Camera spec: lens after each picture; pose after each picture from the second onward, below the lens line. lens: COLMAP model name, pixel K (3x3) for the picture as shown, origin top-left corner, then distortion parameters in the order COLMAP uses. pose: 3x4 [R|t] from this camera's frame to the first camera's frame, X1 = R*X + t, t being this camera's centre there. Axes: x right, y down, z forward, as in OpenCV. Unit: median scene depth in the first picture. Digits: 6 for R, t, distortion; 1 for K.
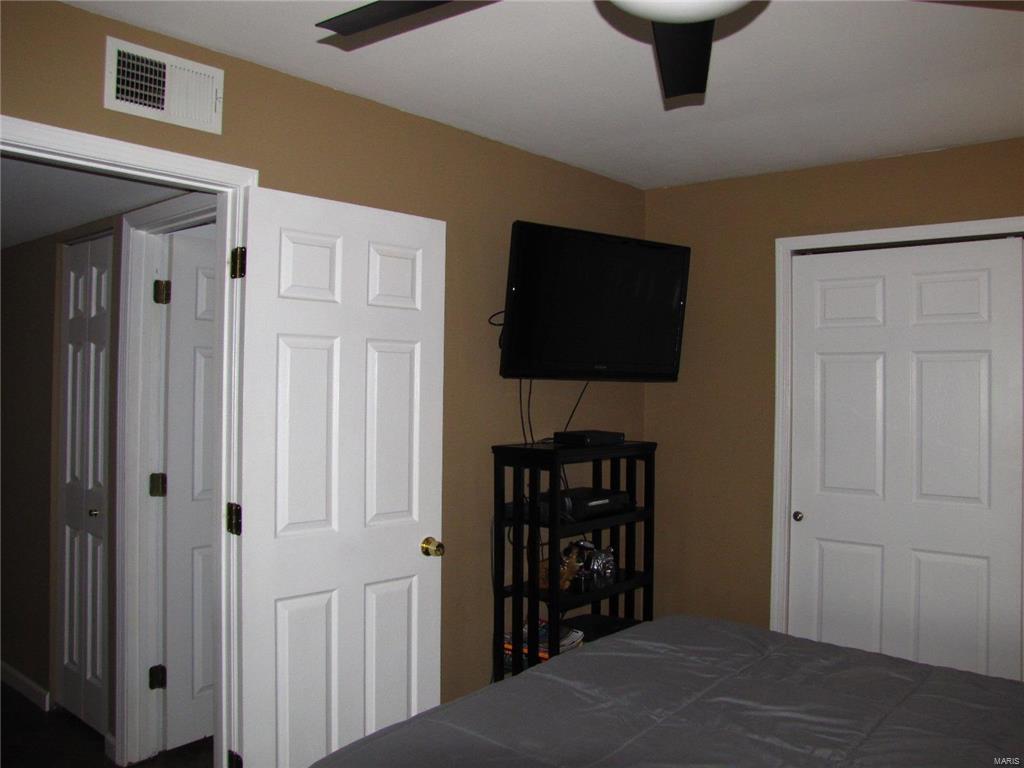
lens RADIAL K [[864.6, 0, 512.0], [0, 864.6, 384.0], [0, 0, 1]] dist [-0.133097, 0.002706]
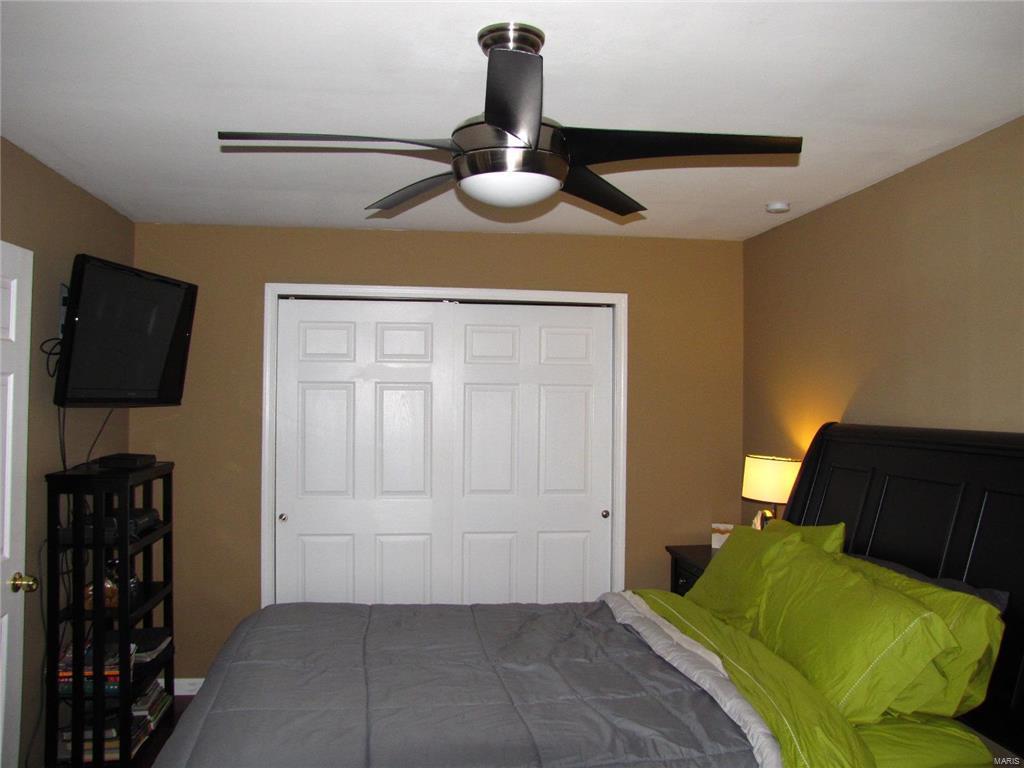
lens RADIAL K [[849.3, 0, 510.5], [0, 849.3, 403.4], [0, 0, 1]] dist [0.001949, 0.000065]
pose [[0.679207, -0.004654, 0.733932, -0.355111], [-0.010471, 0.999817, 0.016030, -0.030056], [-0.733872, -0.018573, 0.679034, -0.055000]]
